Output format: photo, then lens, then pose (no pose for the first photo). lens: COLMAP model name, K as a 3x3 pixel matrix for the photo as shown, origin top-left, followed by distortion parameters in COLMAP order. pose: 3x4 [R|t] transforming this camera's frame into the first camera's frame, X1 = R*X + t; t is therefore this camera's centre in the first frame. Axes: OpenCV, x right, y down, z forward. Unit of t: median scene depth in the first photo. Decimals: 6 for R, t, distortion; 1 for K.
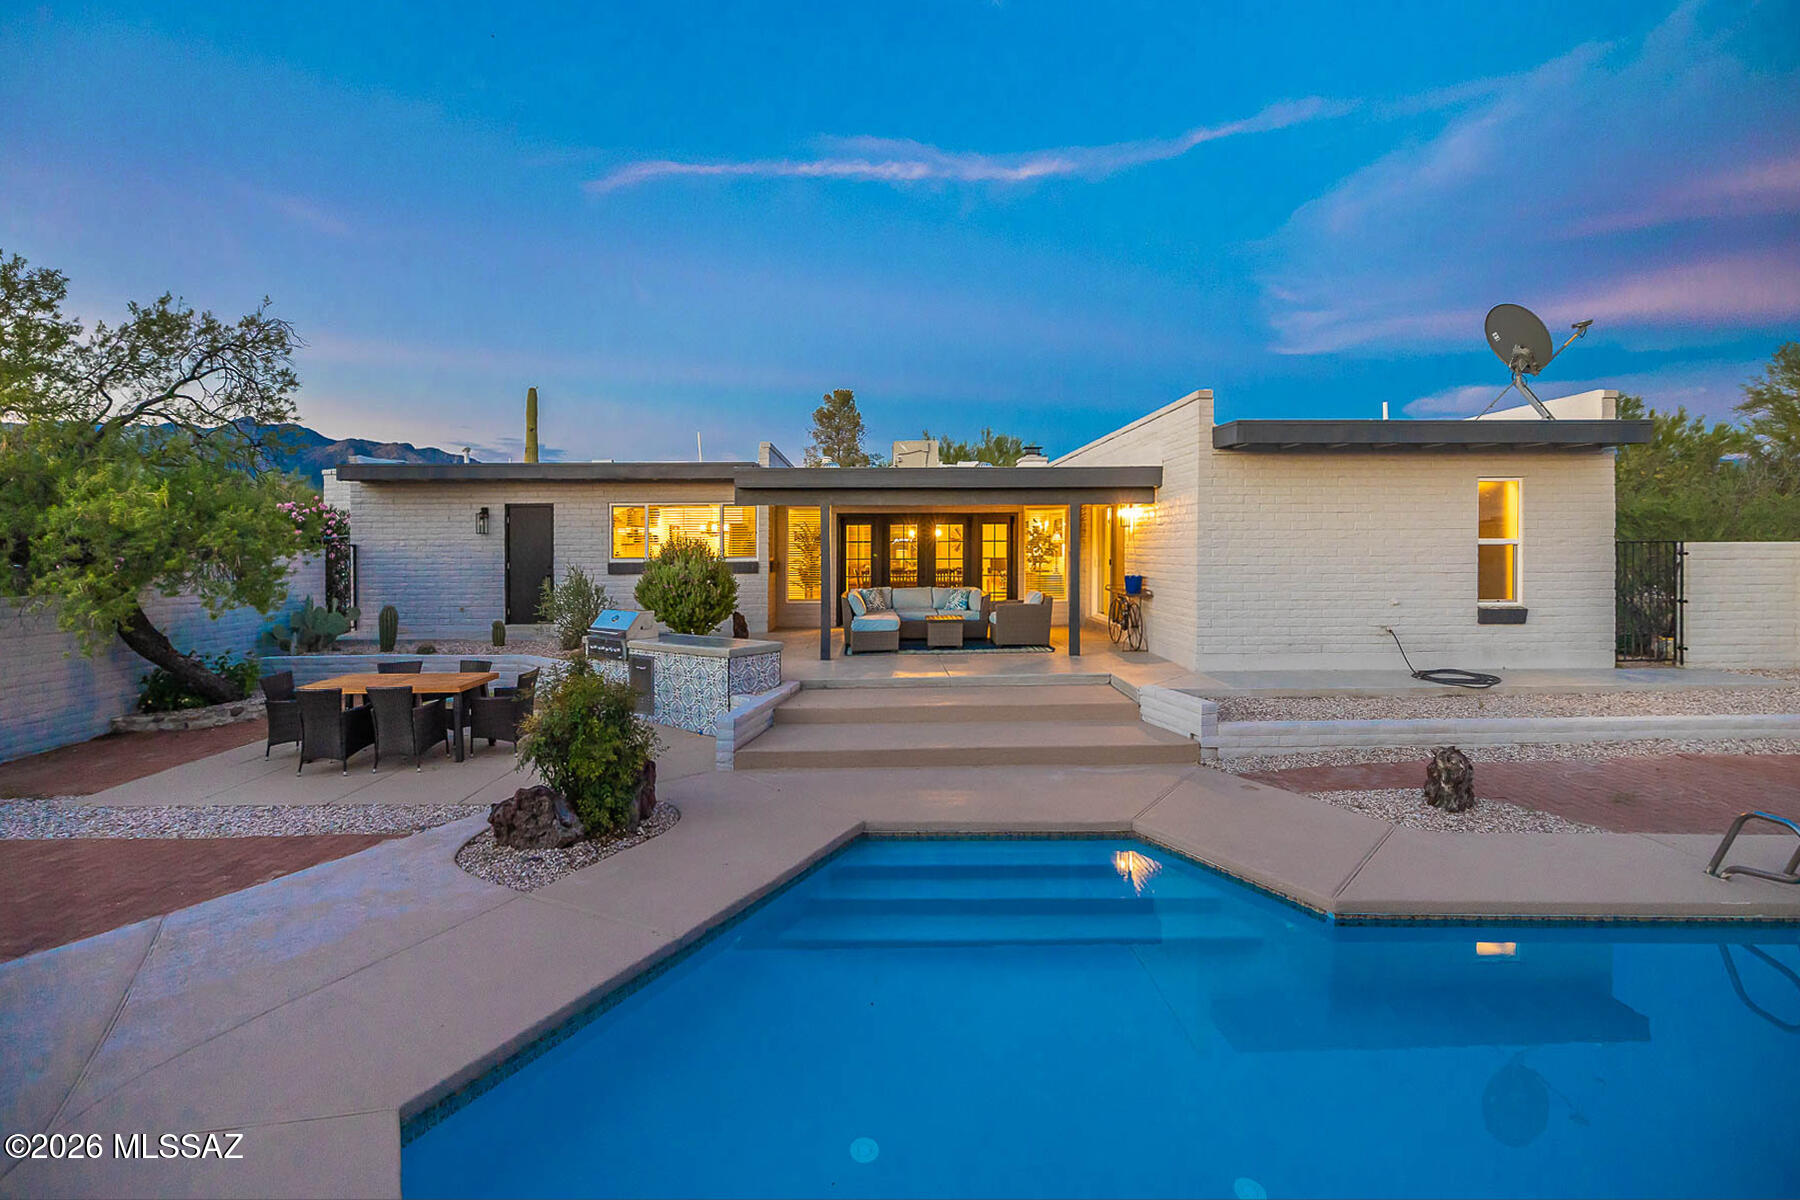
lens RADIAL K [[830.0, 0, 894.8], [0, 830.0, 571.2], [0, 0, 1]] dist [-0.000562, 0.000037]
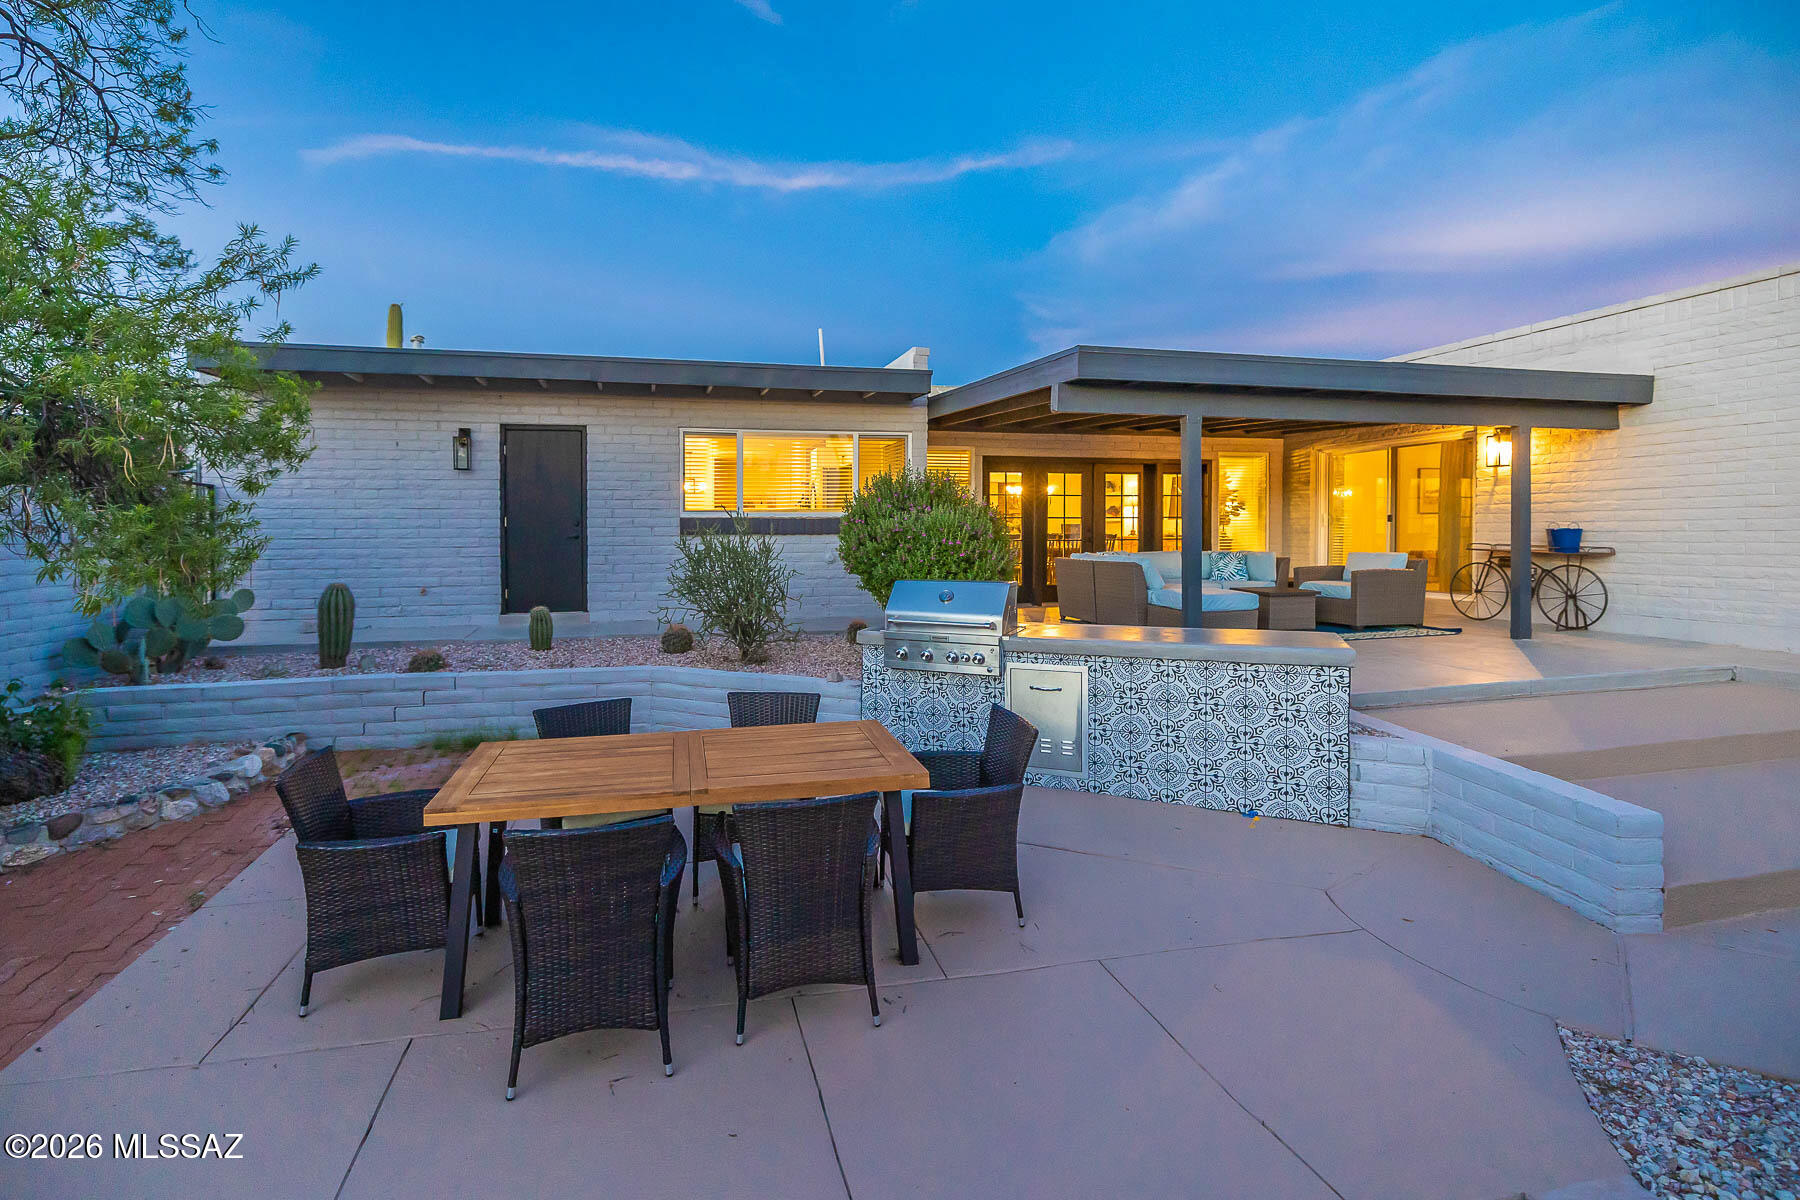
lens RADIAL K [[789.8, 0, 904.5], [0, 789.8, 557.0], [0, 0, 1]] dist [0.002244, 0.000231]
pose [[0.964822, -0.002394, 0.262895, -0.357407], [0.001755, 0.999995, 0.002664, 0.021353], [-0.262900, -0.002109, 0.964821, 0.363467]]
